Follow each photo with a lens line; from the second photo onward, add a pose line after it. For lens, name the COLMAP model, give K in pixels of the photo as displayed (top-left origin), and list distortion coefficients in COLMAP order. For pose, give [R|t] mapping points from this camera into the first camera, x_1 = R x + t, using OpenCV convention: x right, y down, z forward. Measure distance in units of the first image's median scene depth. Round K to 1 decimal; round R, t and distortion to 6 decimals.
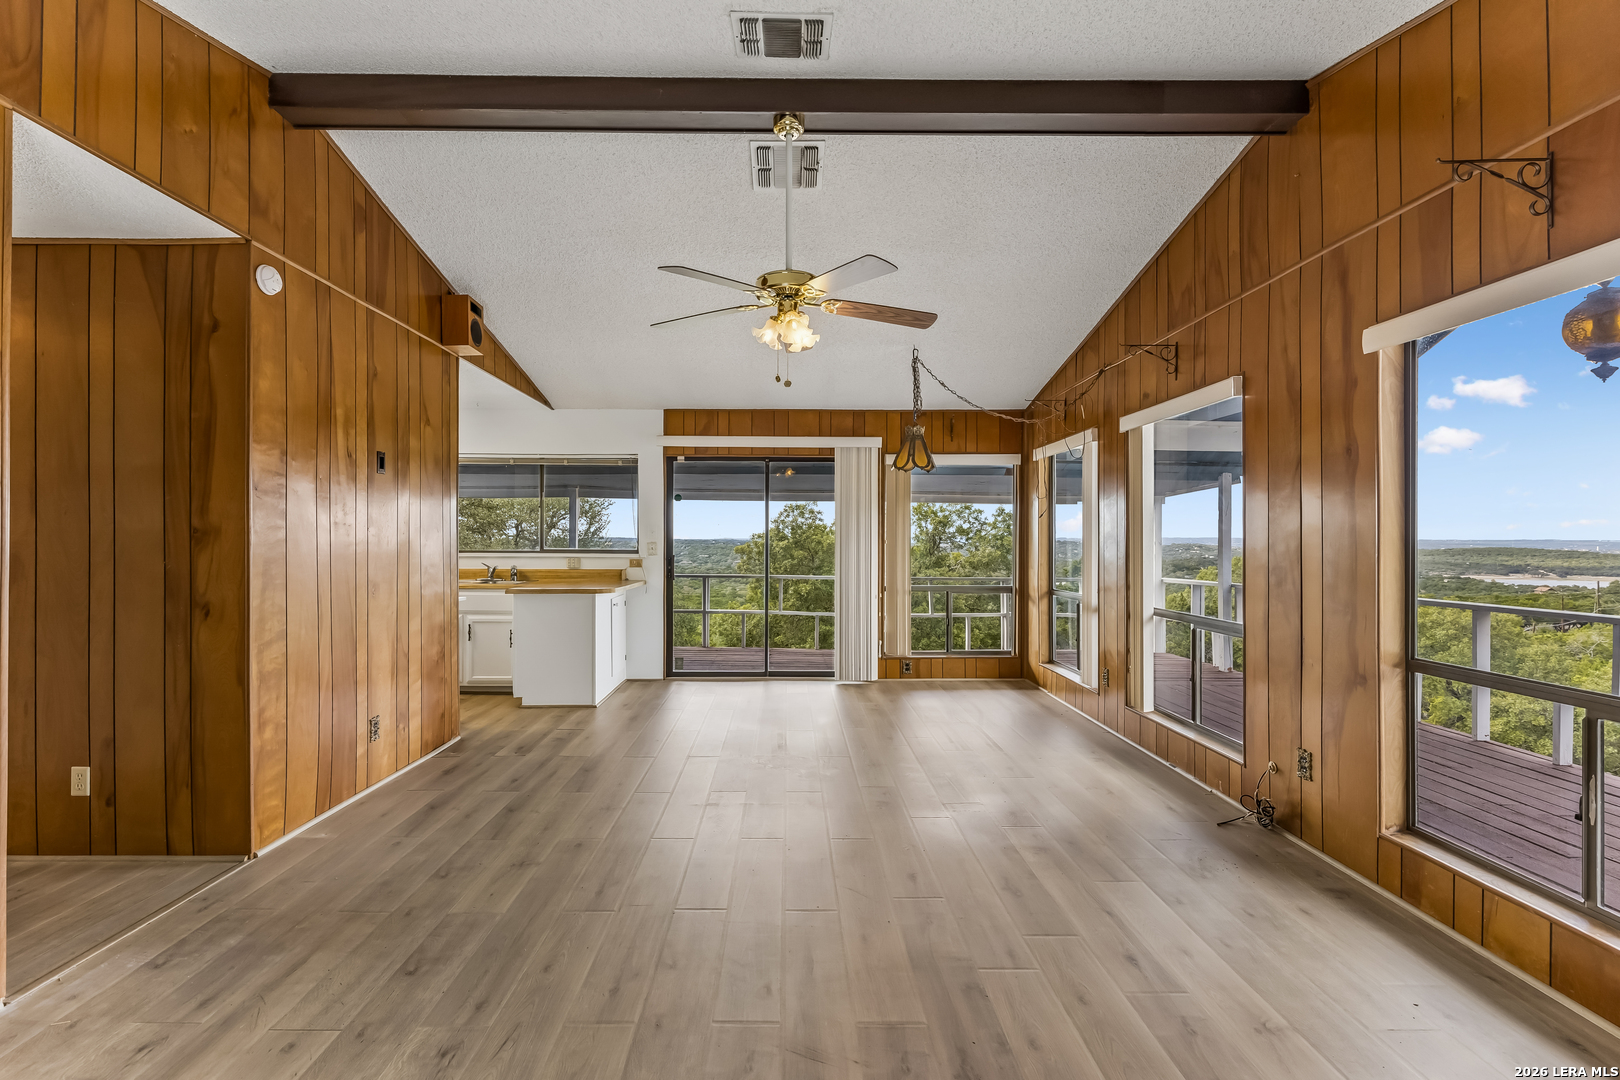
lens RADIAL K [[741.7, 0, 794.7], [0, 741.7, 538.7], [0, 0, 1]] dist [0.002040, 0.000275]
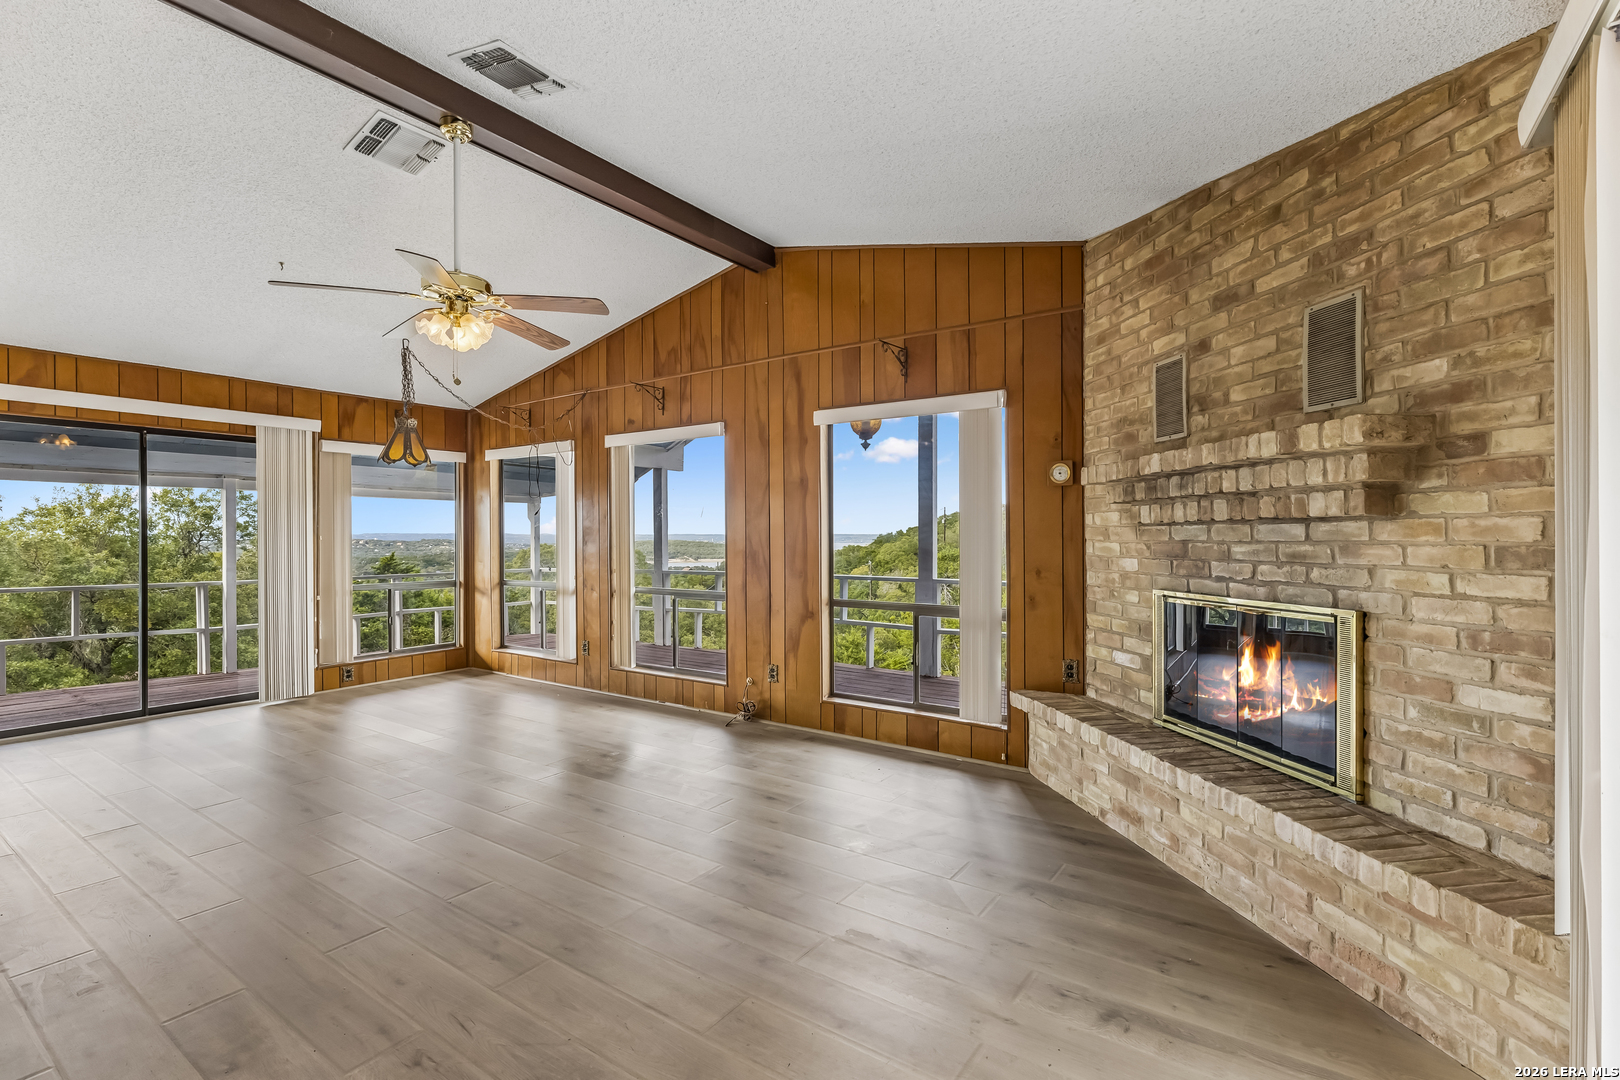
lens RADIAL K [[738.8, 0, 806.8], [0, 738.8, 537.2], [0, 0, 1]] dist [0.002049, -0.000565]
pose [[0.581936, -0.006314, 0.813210, -0.322044], [0.003393, 0.999980, 0.005337, 0.000886], [-0.813228, -0.000347, 0.581945, 0.008045]]
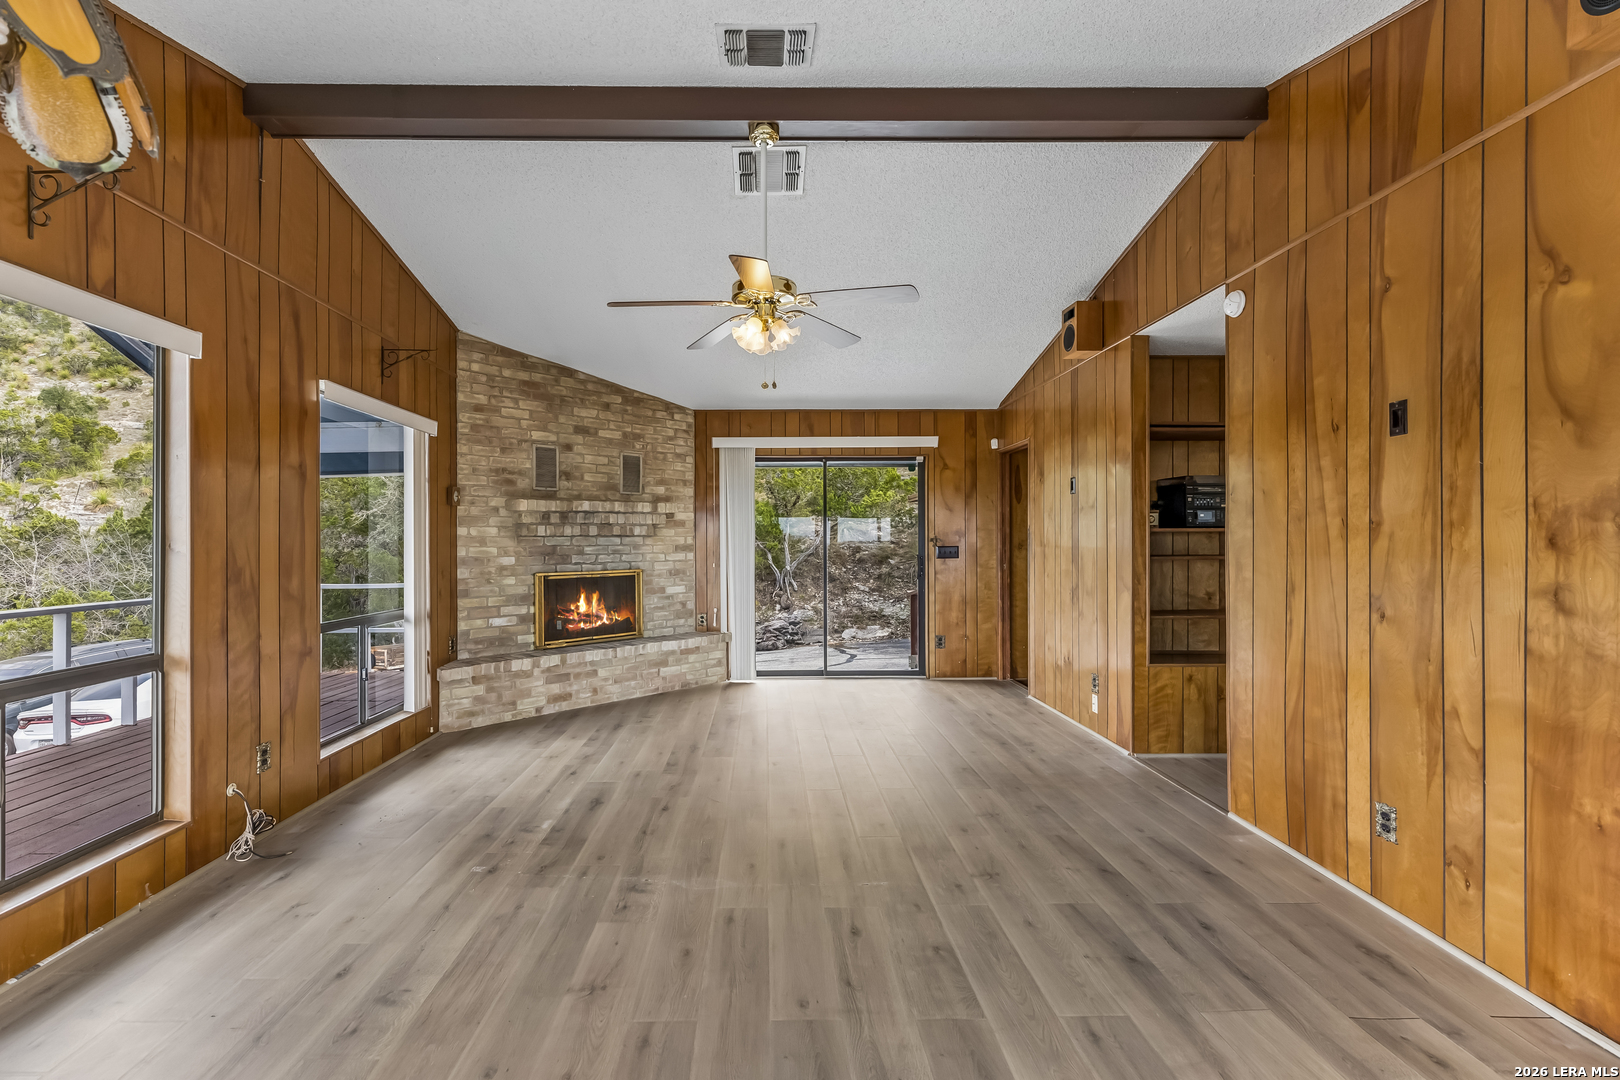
lens RADIAL K [[749.3, 0, 769.0], [0, 749.3, 535.7], [0, 0, 1]] dist [0.002403, 0.000136]
pose [[-0.999997, 0.001019, 0.002106, -0.009792], [0.001001, 0.999964, -0.008476, 0.003174], [-0.002115, -0.008474, -0.999962, 1.166025]]
